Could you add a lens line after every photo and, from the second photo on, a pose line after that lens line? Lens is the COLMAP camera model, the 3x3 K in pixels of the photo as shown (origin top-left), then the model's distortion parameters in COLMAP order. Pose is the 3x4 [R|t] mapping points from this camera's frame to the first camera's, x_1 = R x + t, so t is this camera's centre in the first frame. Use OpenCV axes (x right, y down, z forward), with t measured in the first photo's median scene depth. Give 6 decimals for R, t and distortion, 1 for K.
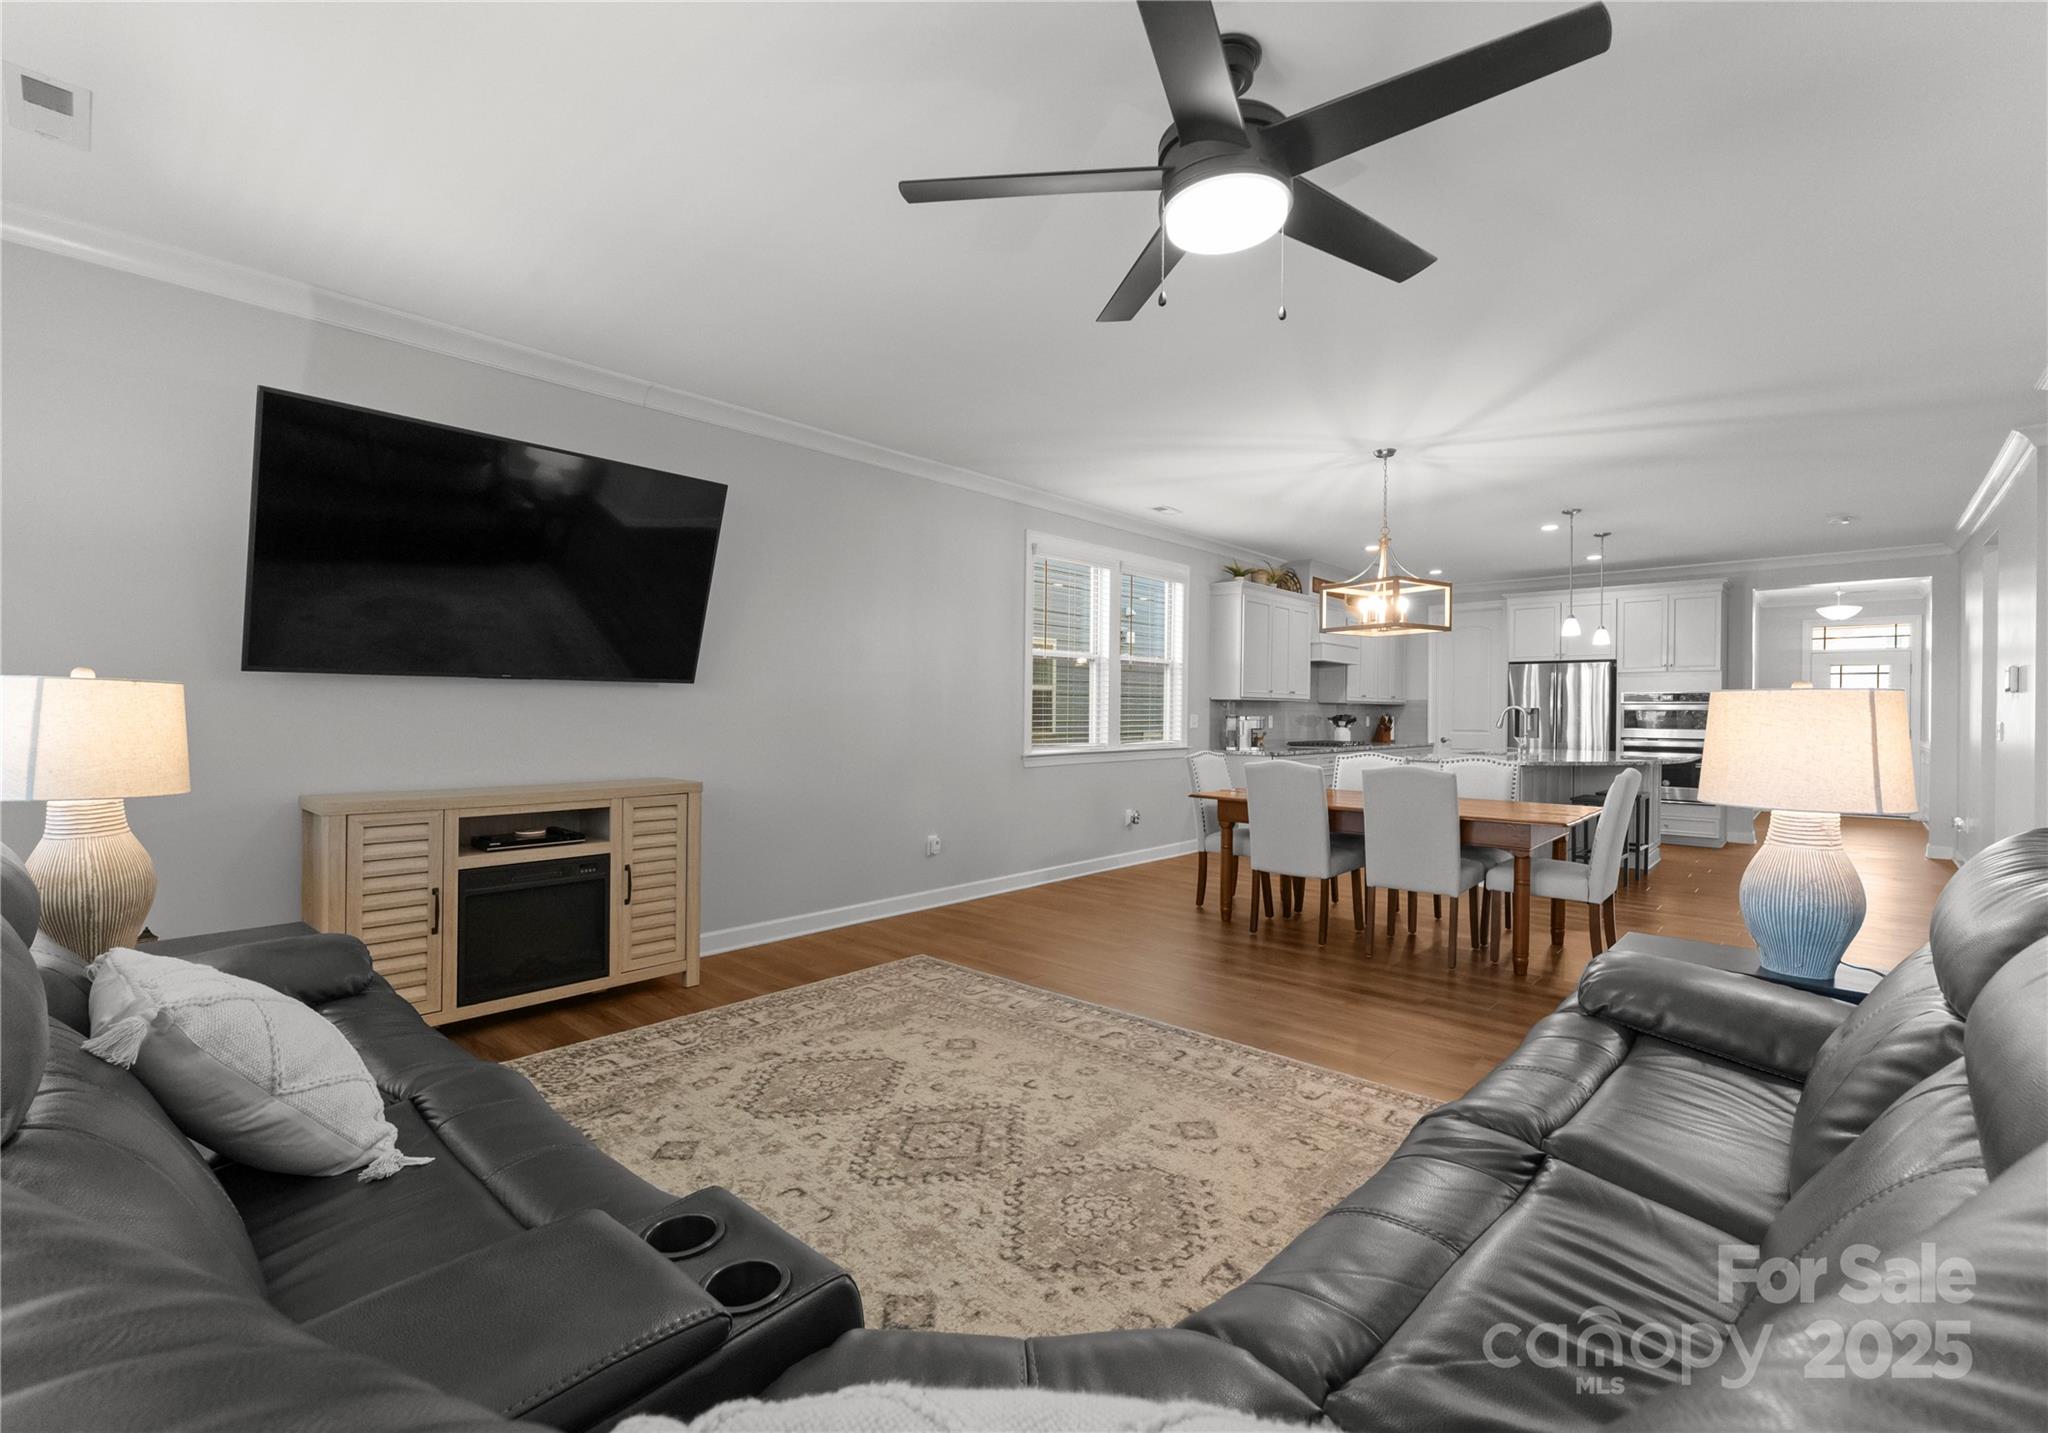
lens RADIAL K [[899.5, 0, 1033.4], [0, 899.5, 715.4], [0, 0, 1]] dist [-0.001221, -0.000005]
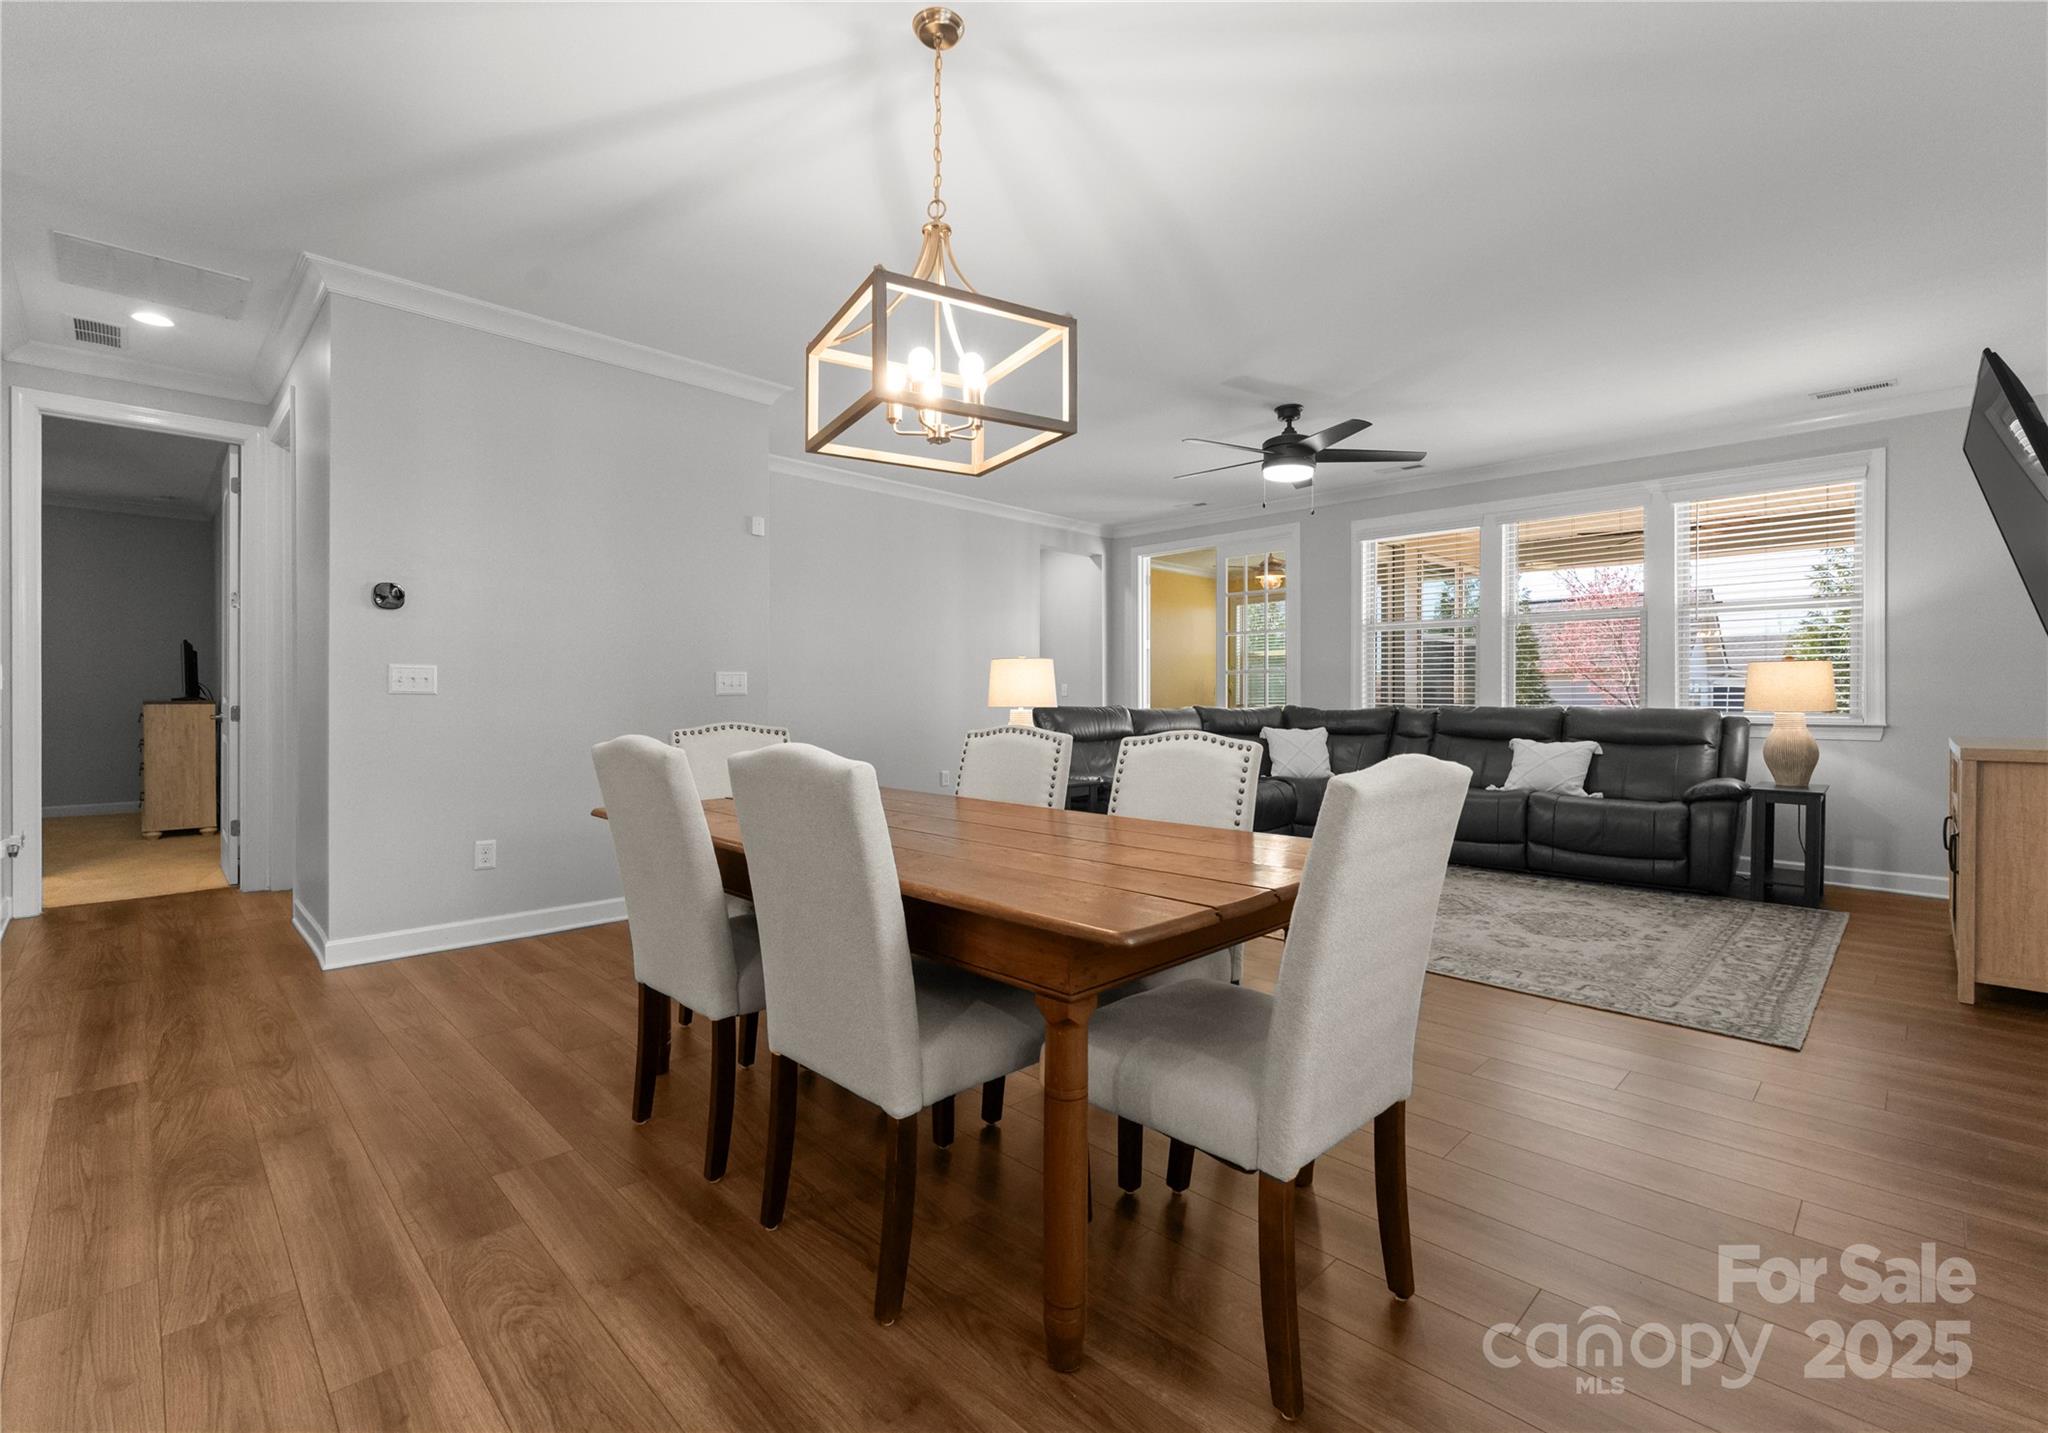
lens RADIAL K [[903.4, 0, 1028.3], [0, 903.4, 699.6], [0, 0, 1]] dist [-0.006089, -0.000143]
pose [[-0.998446, -0.012362, 0.054347, 0.488691], [-0.012117, 0.999915, 0.004846, 0.045997], [-0.054402, 0.004180, -0.998510, 2.188421]]
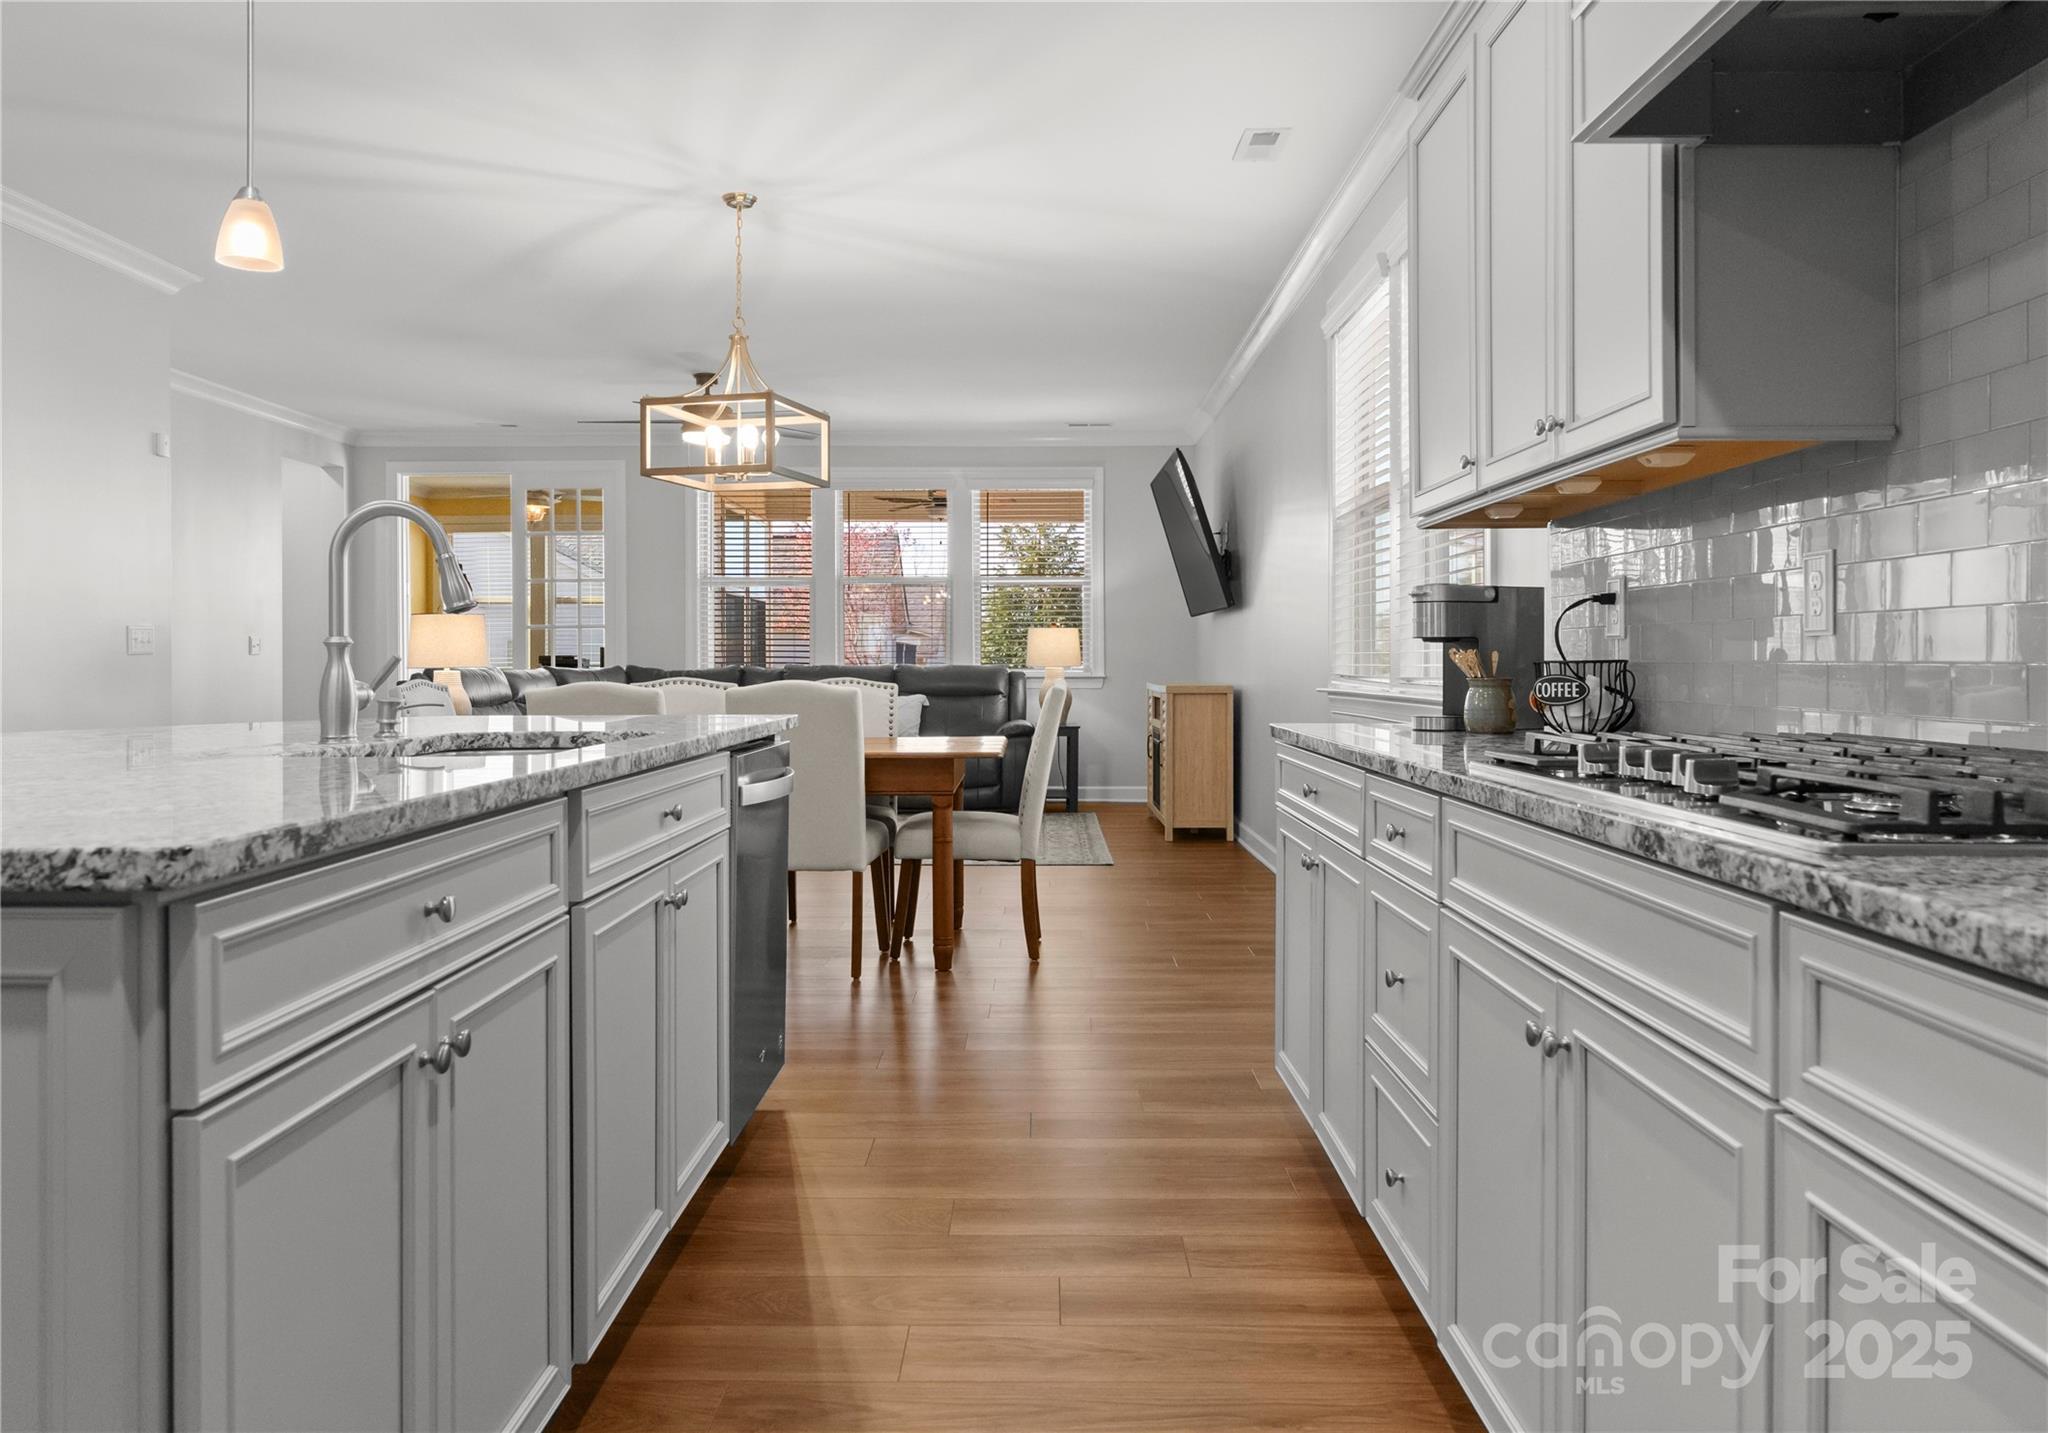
lens RADIAL K [[1460.1, 0, 1030.4], [0, 1460.1, 665.1], [0, 0, 1]] dist [0.000386, -0.003912]
pose [[-0.748319, -0.007294, -0.663299, 1.410246], [-0.008302, 0.999964, -0.001630, 0.059468], [0.663287, 0.004287, -0.748353, 2.925482]]
